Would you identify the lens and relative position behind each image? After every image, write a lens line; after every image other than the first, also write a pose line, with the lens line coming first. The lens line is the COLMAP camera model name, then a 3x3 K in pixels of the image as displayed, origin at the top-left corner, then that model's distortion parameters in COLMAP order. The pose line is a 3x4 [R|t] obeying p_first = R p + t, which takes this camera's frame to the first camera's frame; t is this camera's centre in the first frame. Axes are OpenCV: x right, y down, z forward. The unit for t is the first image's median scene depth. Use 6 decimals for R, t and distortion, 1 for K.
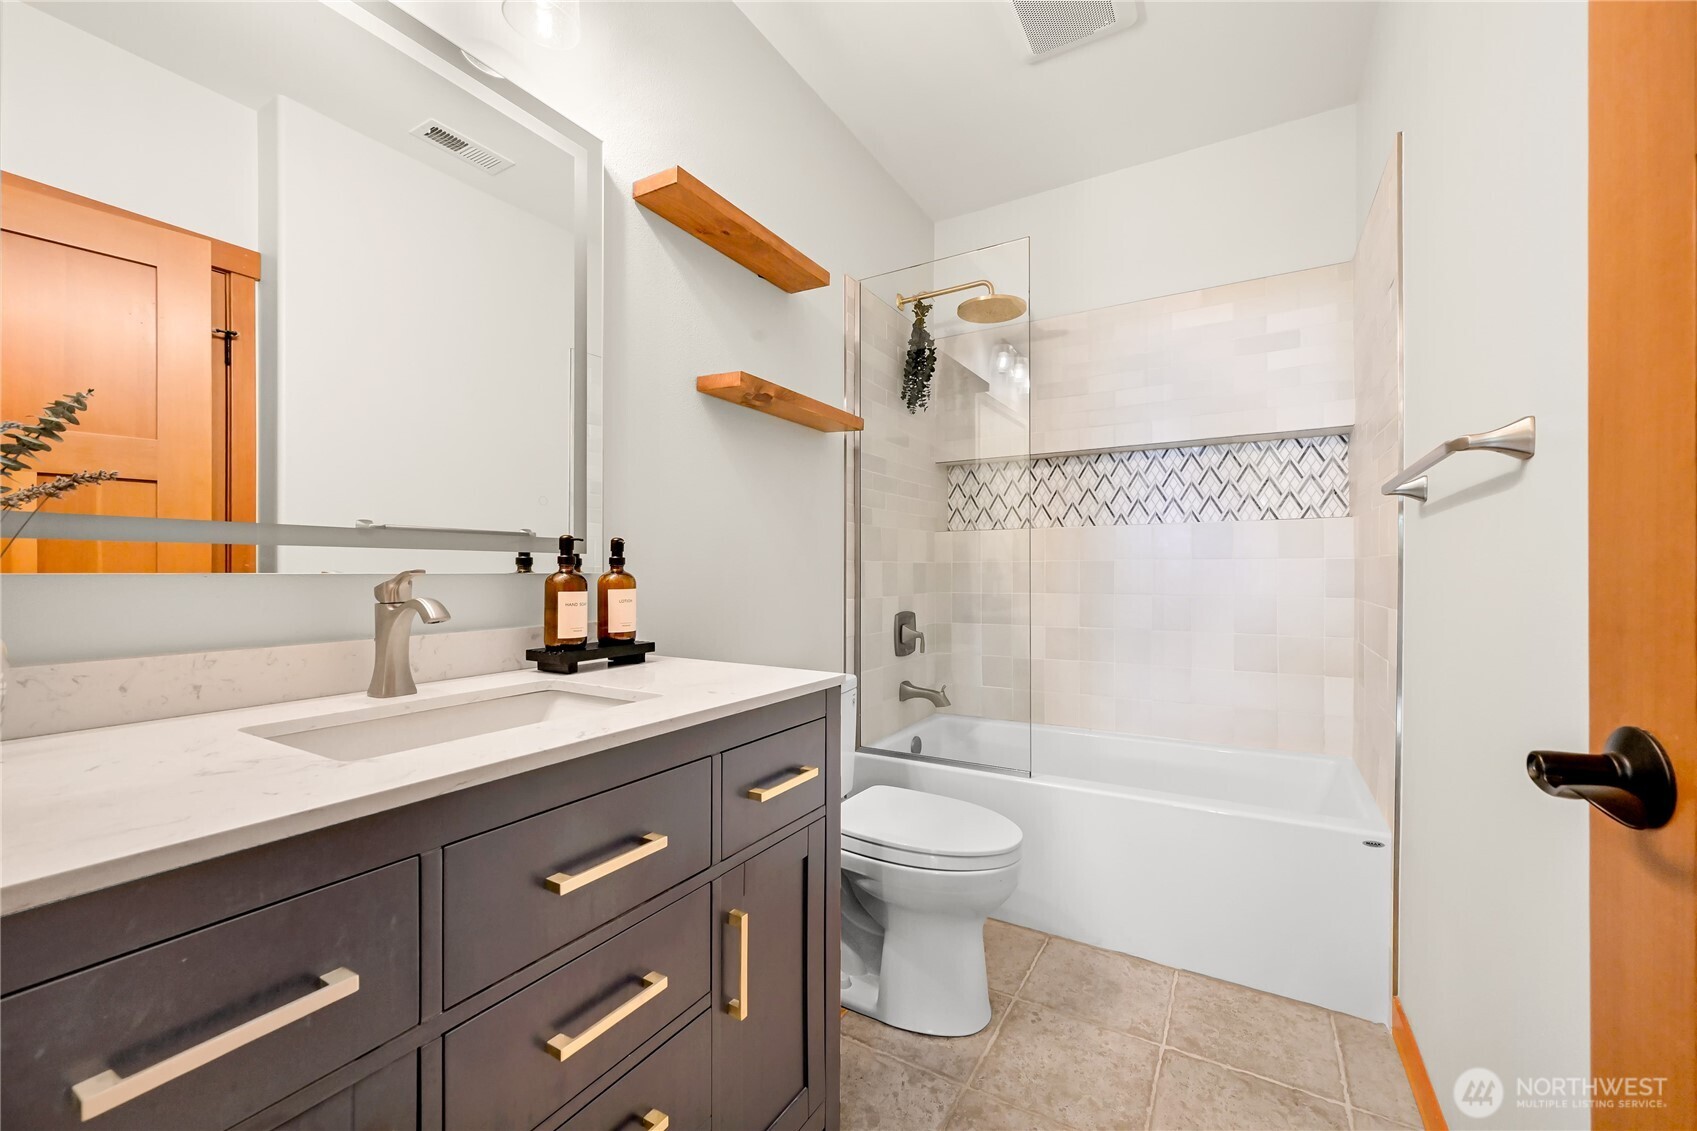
lens RADIAL K [[679.9, 0, 846.8], [0, 679.9, 571.1], [0, 0, 1]] dist [-0.002175, -0.000283]
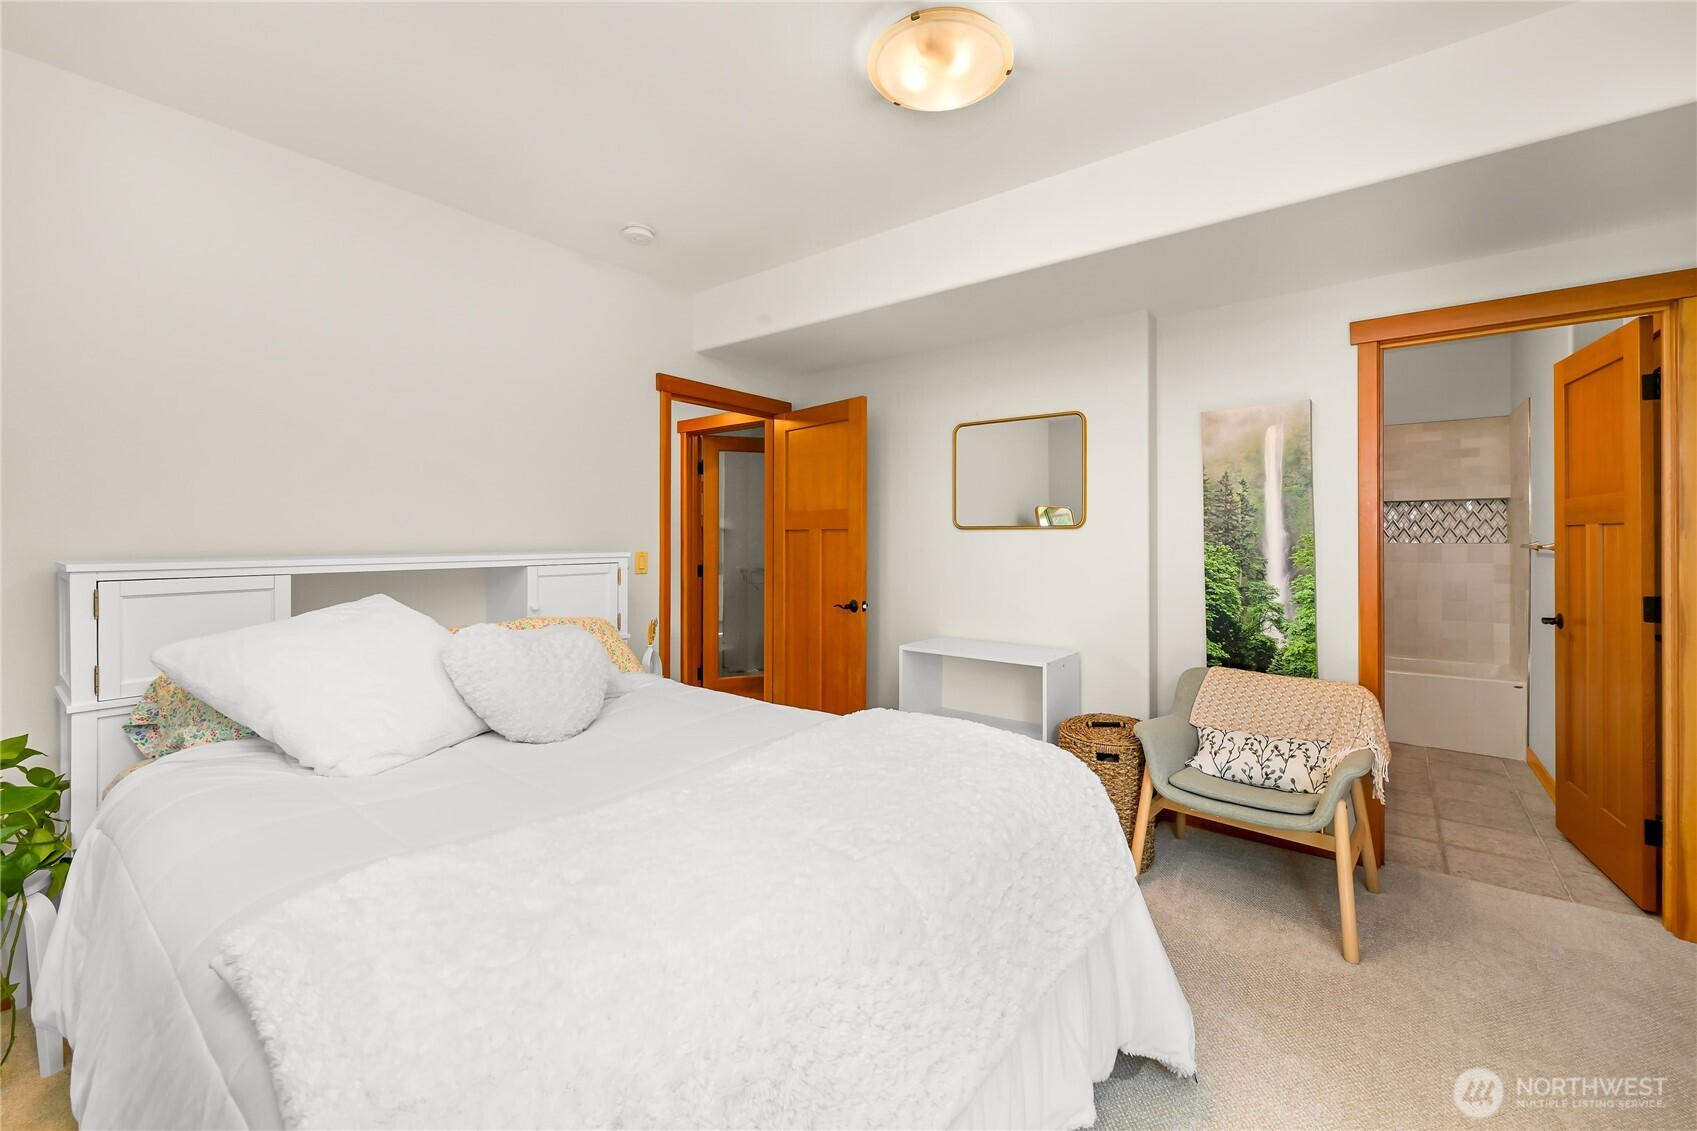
lens RADIAL K [[679.9, 0, 874.6], [0, 679.9, 535.2], [0, 0, 1]] dist [-0.002175, -0.000283]
pose [[0.993845, 0.002150, -0.110761, -0.829843], [-0.002852, 0.999977, -0.006178, -0.080394], [0.110746, 0.006456, 0.993828, -1.111448]]
